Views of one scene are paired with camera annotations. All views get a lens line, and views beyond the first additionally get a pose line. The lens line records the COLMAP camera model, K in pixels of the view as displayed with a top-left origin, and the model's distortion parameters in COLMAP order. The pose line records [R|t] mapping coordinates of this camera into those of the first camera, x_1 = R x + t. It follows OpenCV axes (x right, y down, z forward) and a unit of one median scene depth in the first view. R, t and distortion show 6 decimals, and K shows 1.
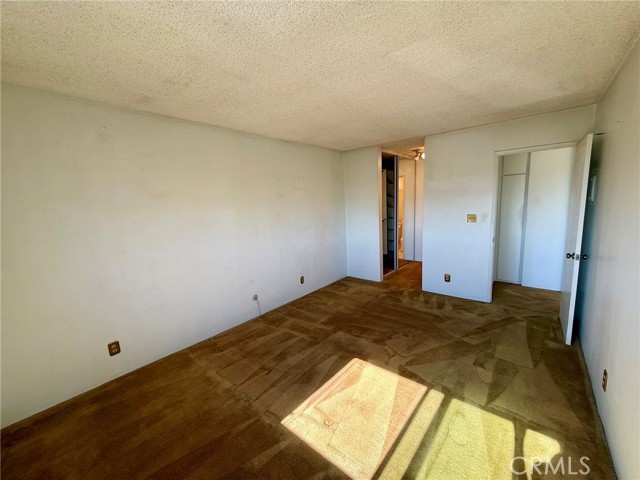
lens RADIAL K [[254.5, 0, 319.2], [0, 254.5, 239.4], [0, 0, 1]] dist [-0.001711, -0.000100]
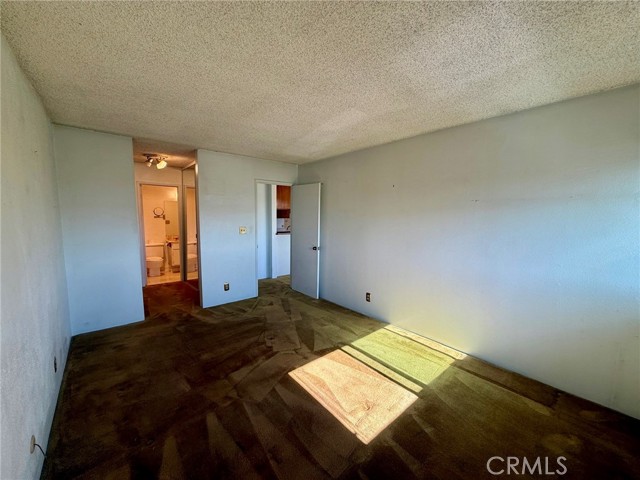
lens RADIAL K [[254.5, 0, 319.2], [0, 254.5, 239.4], [0, 0, 1]] dist [-0.001711, -0.000100]
pose [[0.163648, -0.053144, 0.985086, -0.665475], [0.125700, 0.991532, 0.032610, -0.045879], [-0.978478, 0.118489, 0.168943, 0.585218]]
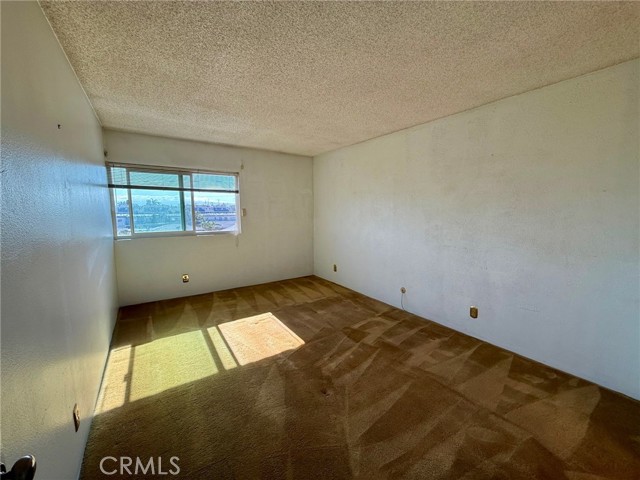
lens RADIAL K [[254.5, 0, 319.2], [0, 254.5, 239.4], [0, 0, 1]] dist [-0.001711, -0.000100]
pose [[-0.266887, 0.159592, -0.950422, 0.953832], [-0.126453, 0.971868, 0.198702, -0.159554], [0.955396, 0.173215, -0.239198, 1.095393]]
